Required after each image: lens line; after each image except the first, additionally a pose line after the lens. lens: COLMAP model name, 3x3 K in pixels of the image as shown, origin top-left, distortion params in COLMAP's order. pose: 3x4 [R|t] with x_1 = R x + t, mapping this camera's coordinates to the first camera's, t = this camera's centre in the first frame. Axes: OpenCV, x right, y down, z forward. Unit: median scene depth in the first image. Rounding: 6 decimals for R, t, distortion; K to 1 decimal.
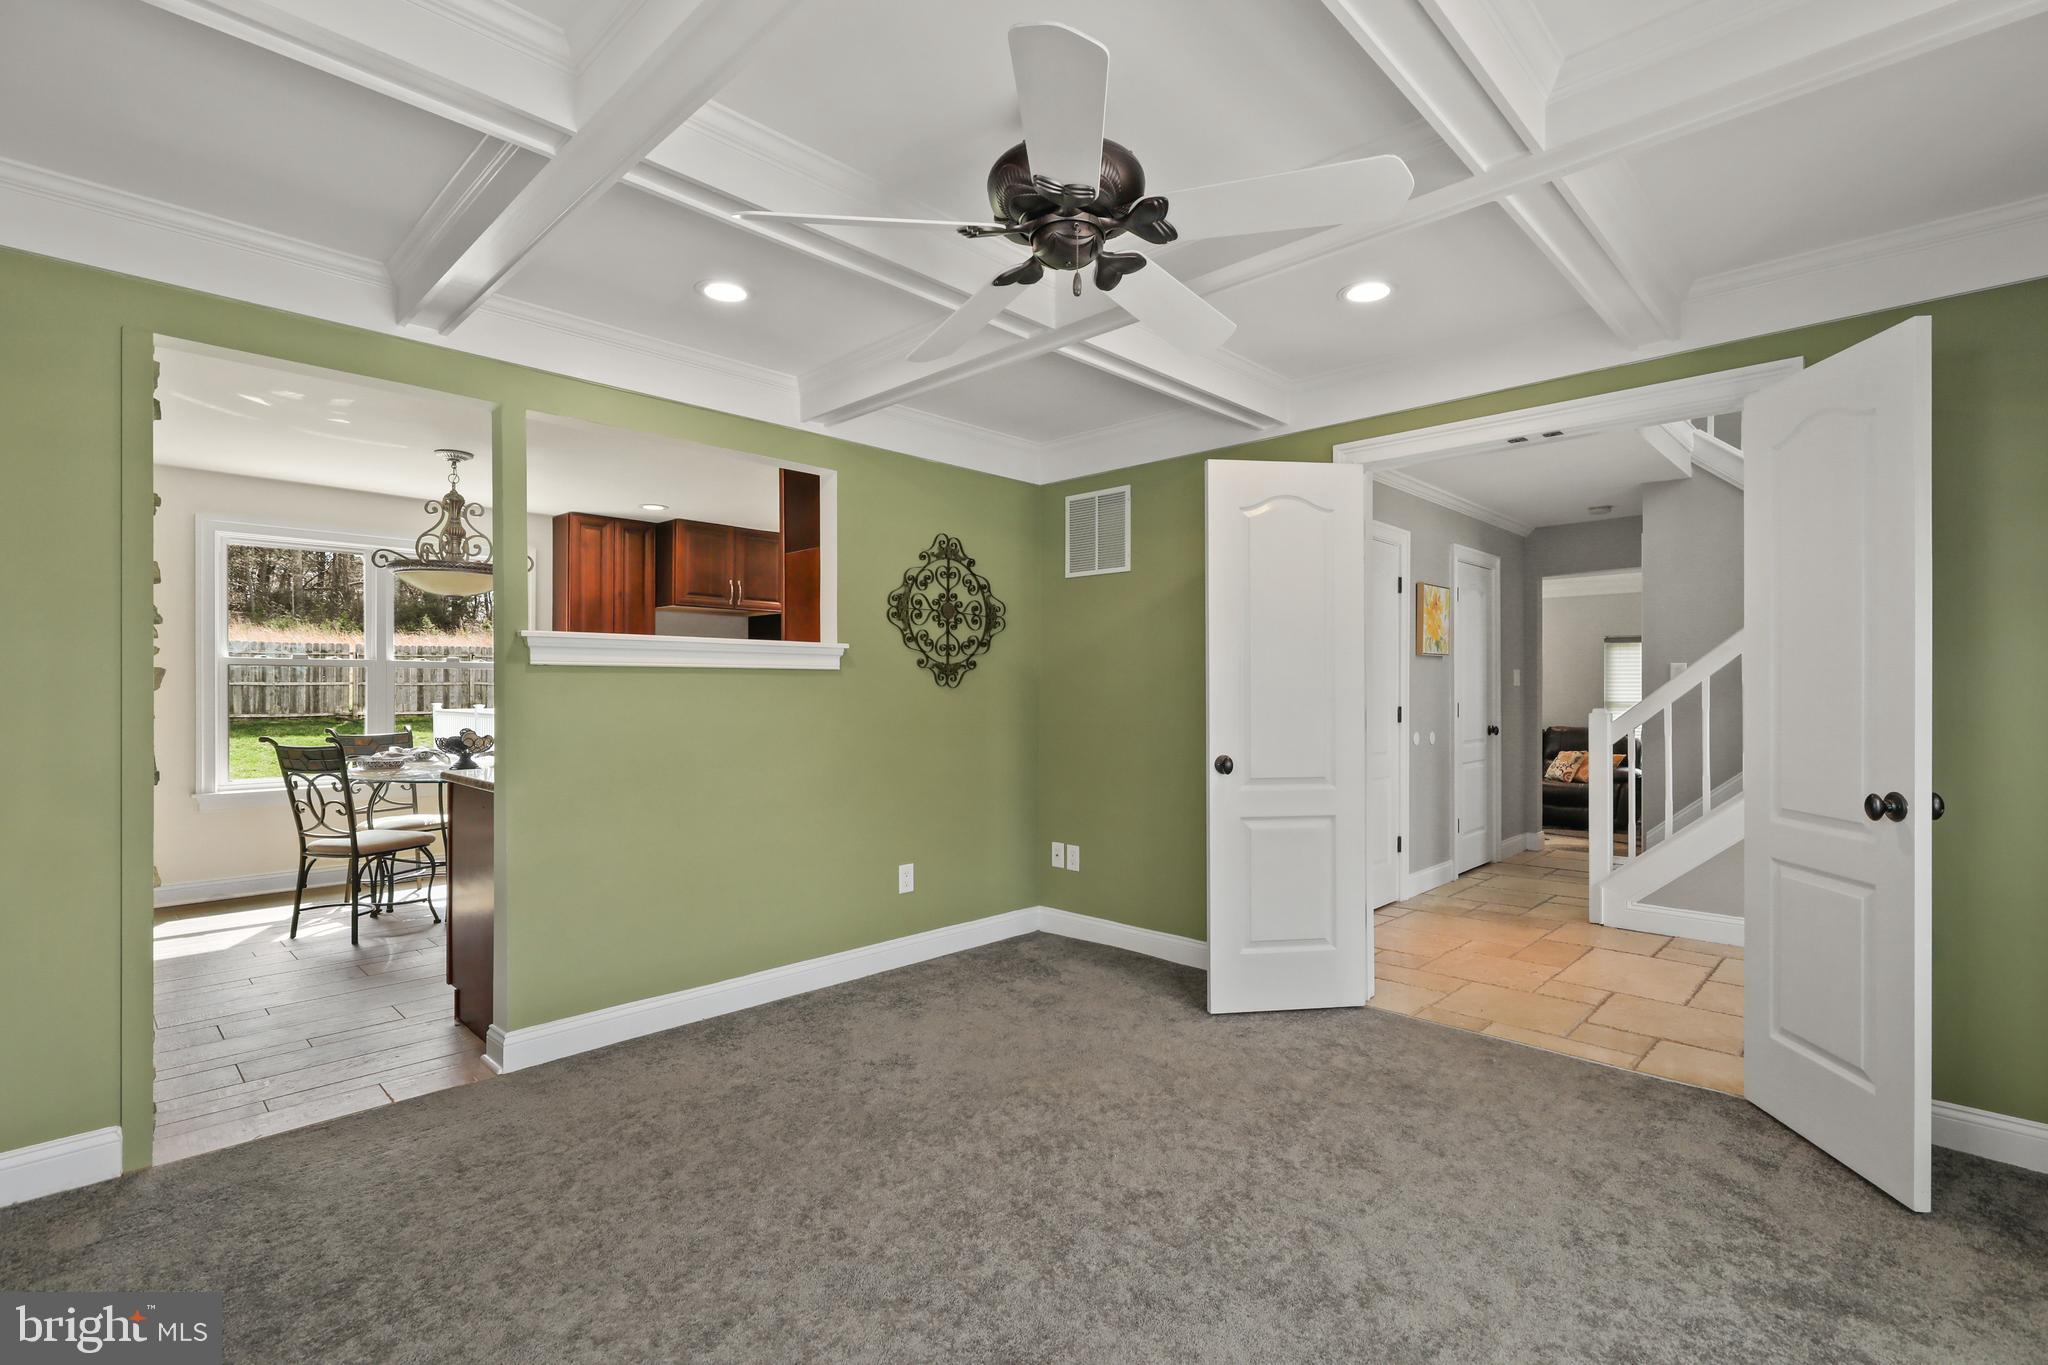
lens RADIAL K [[938.1, 0, 1017.4], [0, 938.1, 693.8], [0, 0, 1]] dist [0.000537, 0.001563]
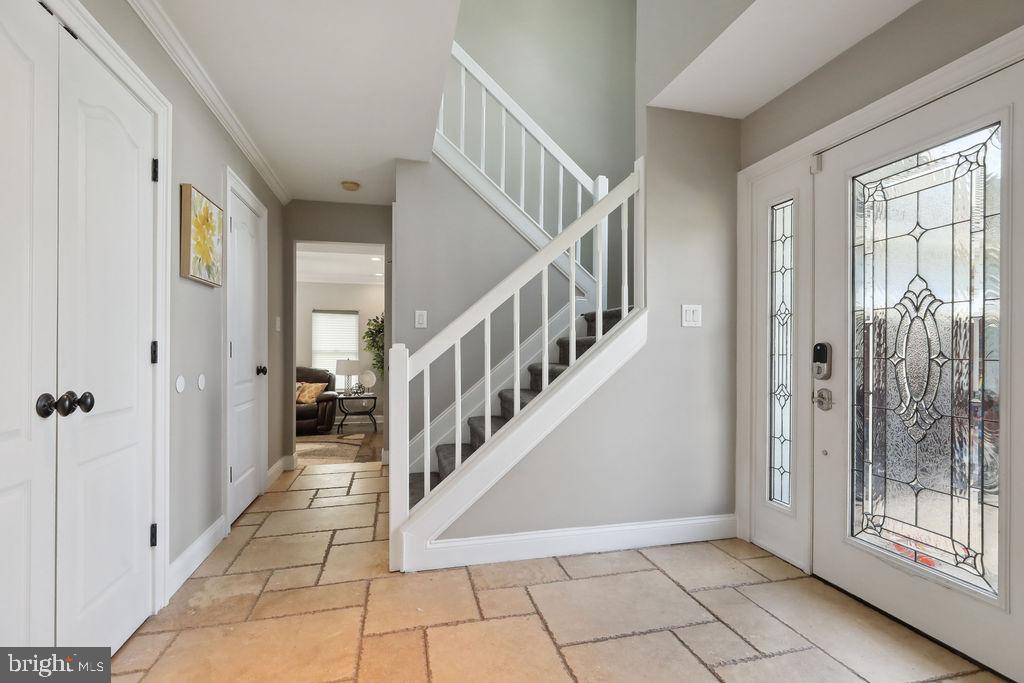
lens RADIAL K [[469.0, 0, 529.1], [0, 469.0, 352.1], [0, 0, 1]] dist [0.000537, 0.001563]
pose [[0.495213, 0.002329, 0.868768, 0.271358], [-0.003646, 0.999993, -0.000603, 0.024129], [-0.868764, -0.002869, 0.495219, 0.654332]]
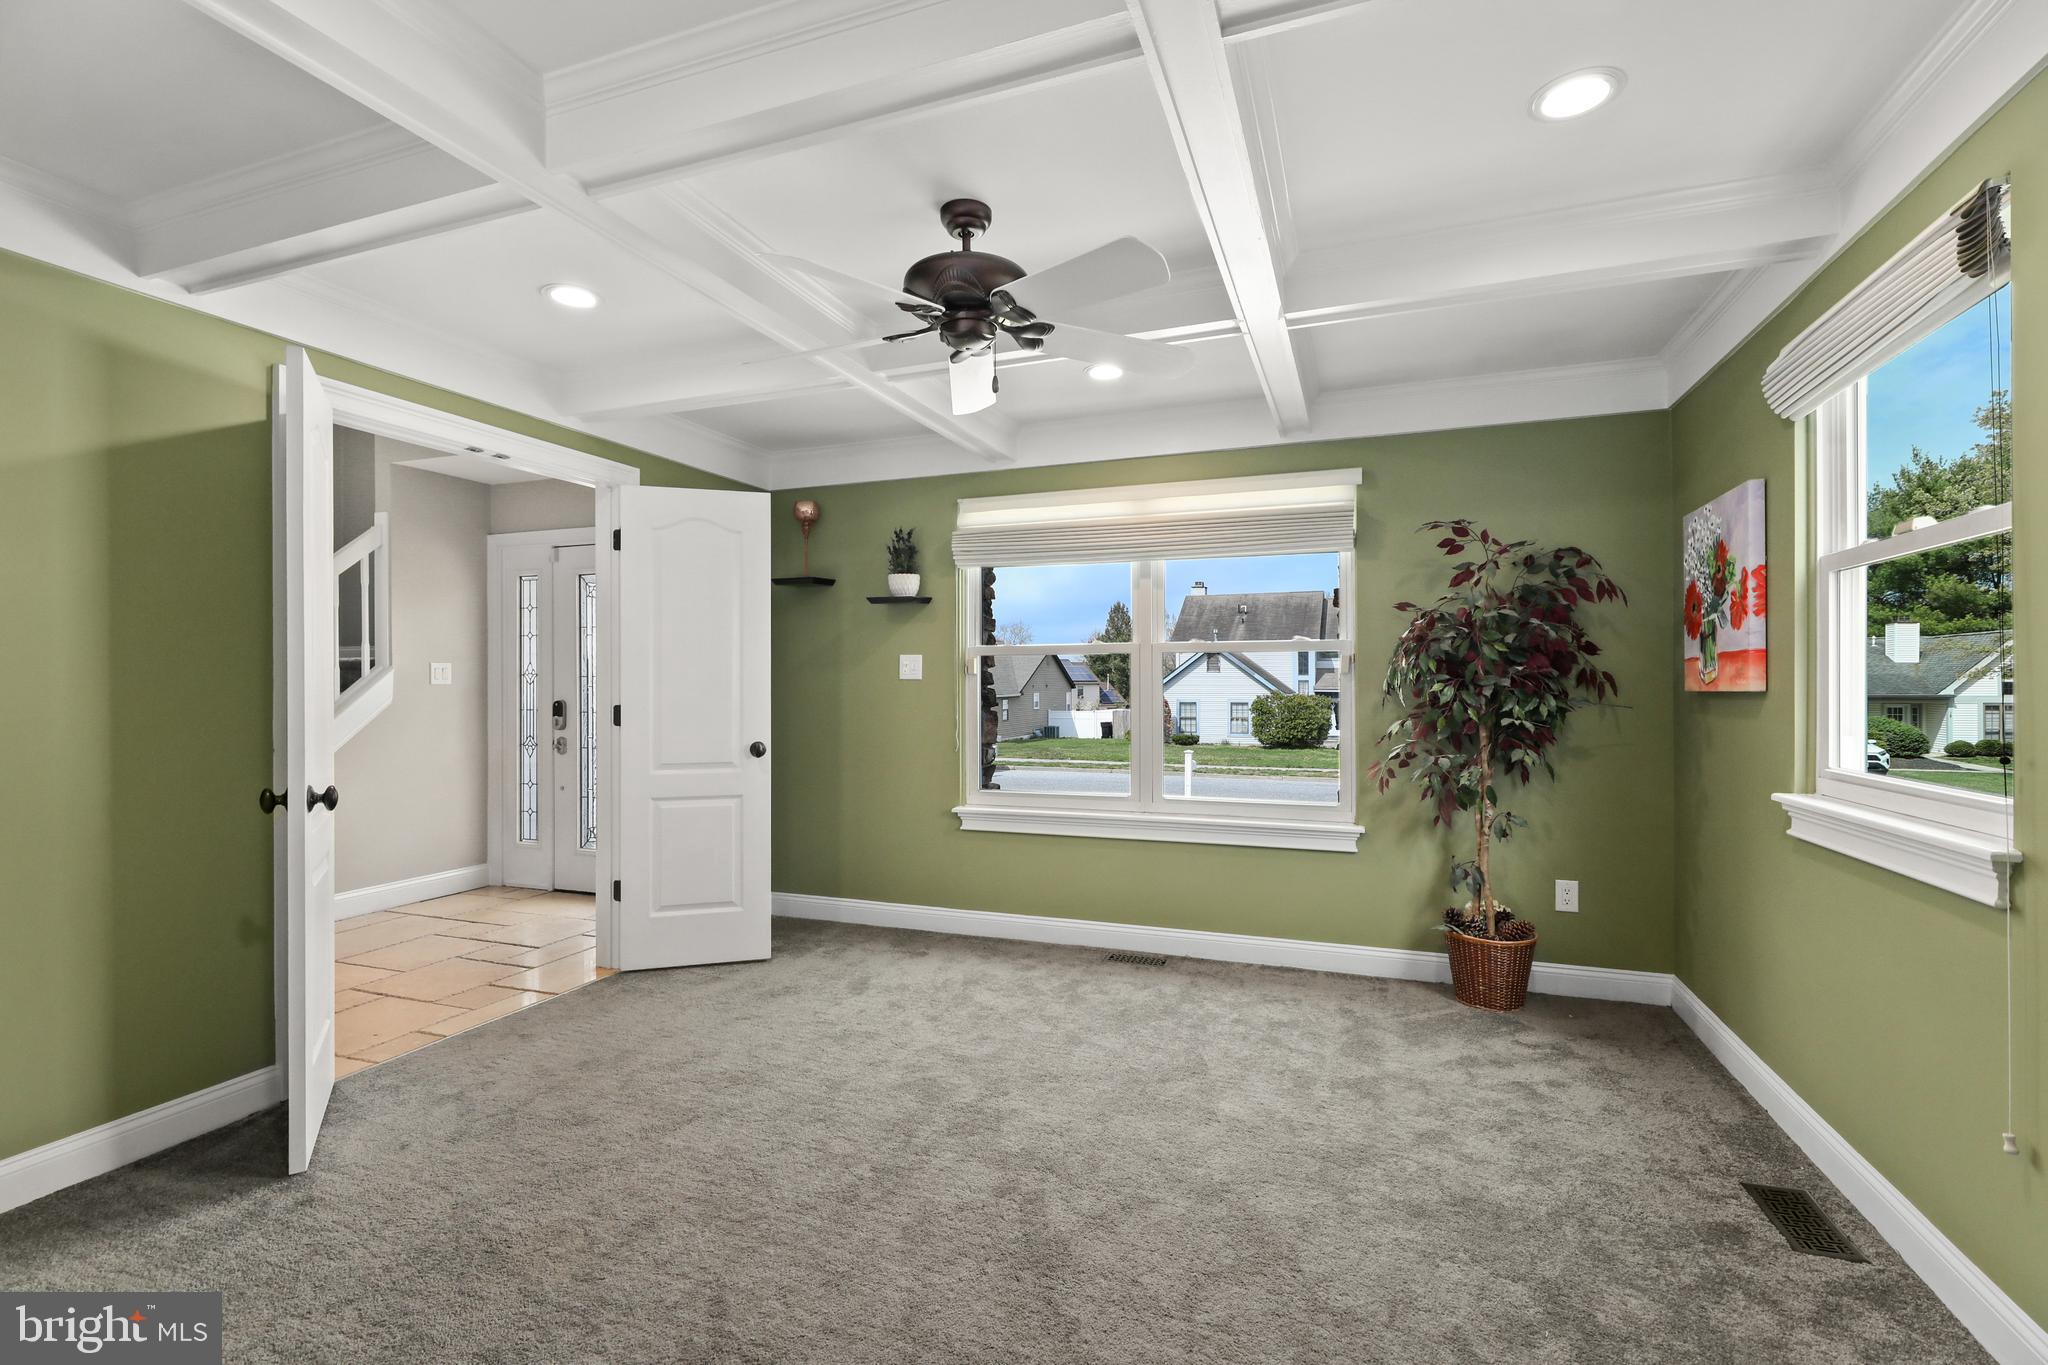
lens RADIAL K [[938.1, 0, 1023.9], [0, 938.1, 679.5], [0, 0, 1]] dist [0.000537, 0.001563]
pose [[-0.393087, 0.004825, 0.919489, -0.444034], [0.007377, 0.999971, -0.002093, -0.004418], [-0.919472, 0.005961, -0.393111, 0.563417]]
